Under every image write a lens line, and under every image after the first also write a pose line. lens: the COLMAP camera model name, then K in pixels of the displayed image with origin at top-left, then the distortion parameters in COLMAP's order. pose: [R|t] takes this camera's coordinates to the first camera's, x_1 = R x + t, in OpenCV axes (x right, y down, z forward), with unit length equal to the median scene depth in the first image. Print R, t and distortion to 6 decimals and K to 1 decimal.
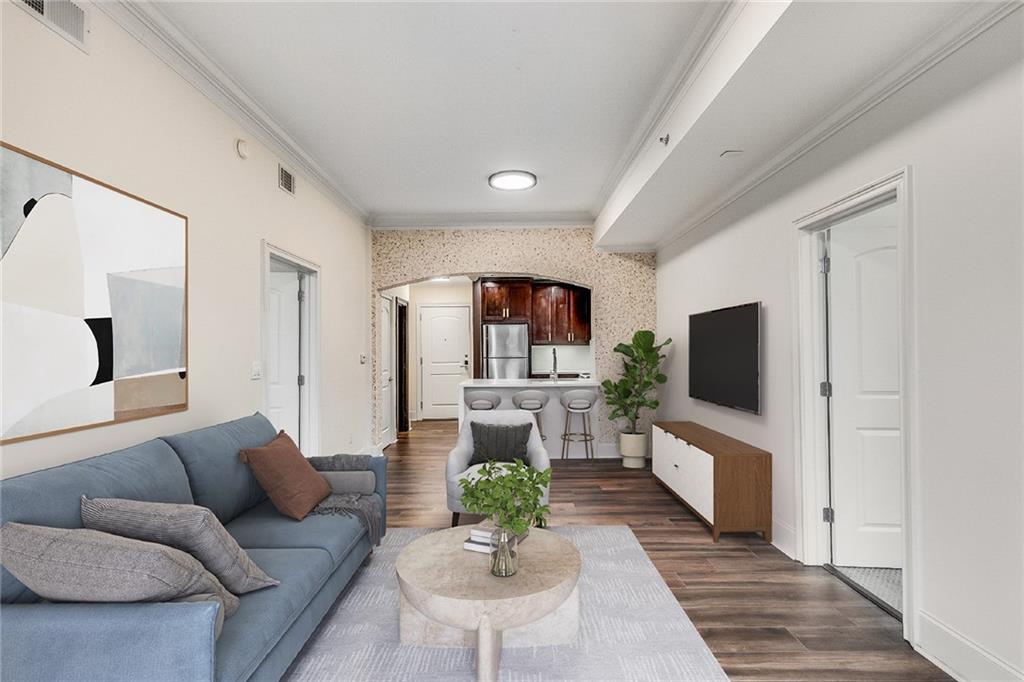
lens RADIAL K [[488.7, 0, 510.3], [0, 488.7, 346.2], [0, 0, 1]] dist [0.001840, -0.000482]
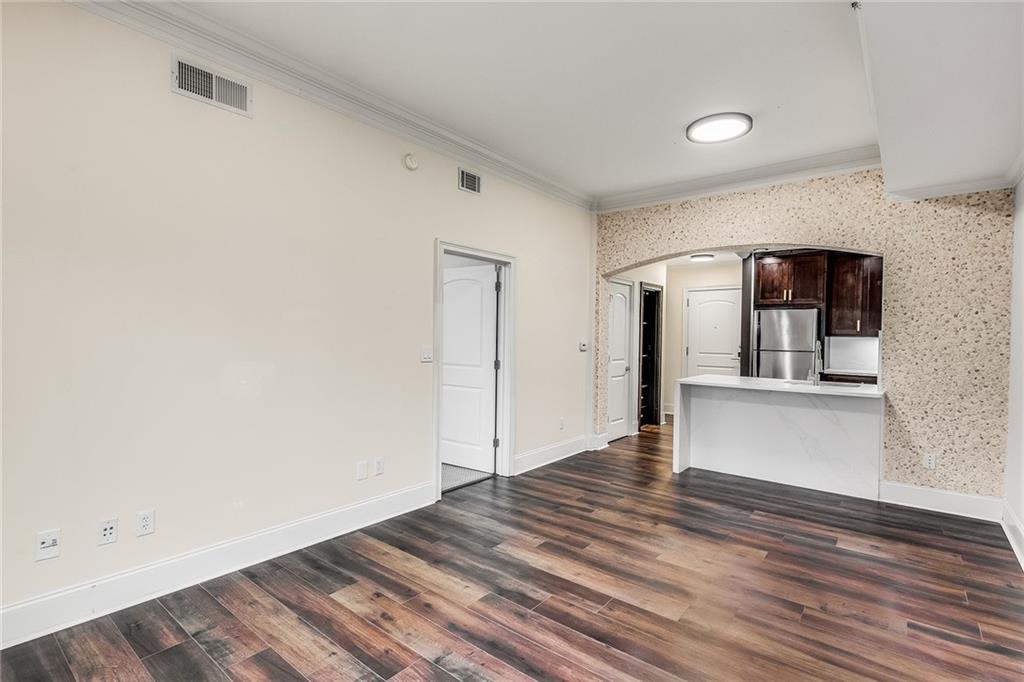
lens RADIAL K [[488.7, 0, 510.3], [0, 488.7, 346.2], [0, 0, 1]] dist [0.001840, -0.000482]
pose [[0.774740, 0.033648, -0.631384, 0.202842], [-0.016010, 0.999307, 0.033611, -0.005849], [0.632077, -0.015932, 0.774742, 0.133359]]
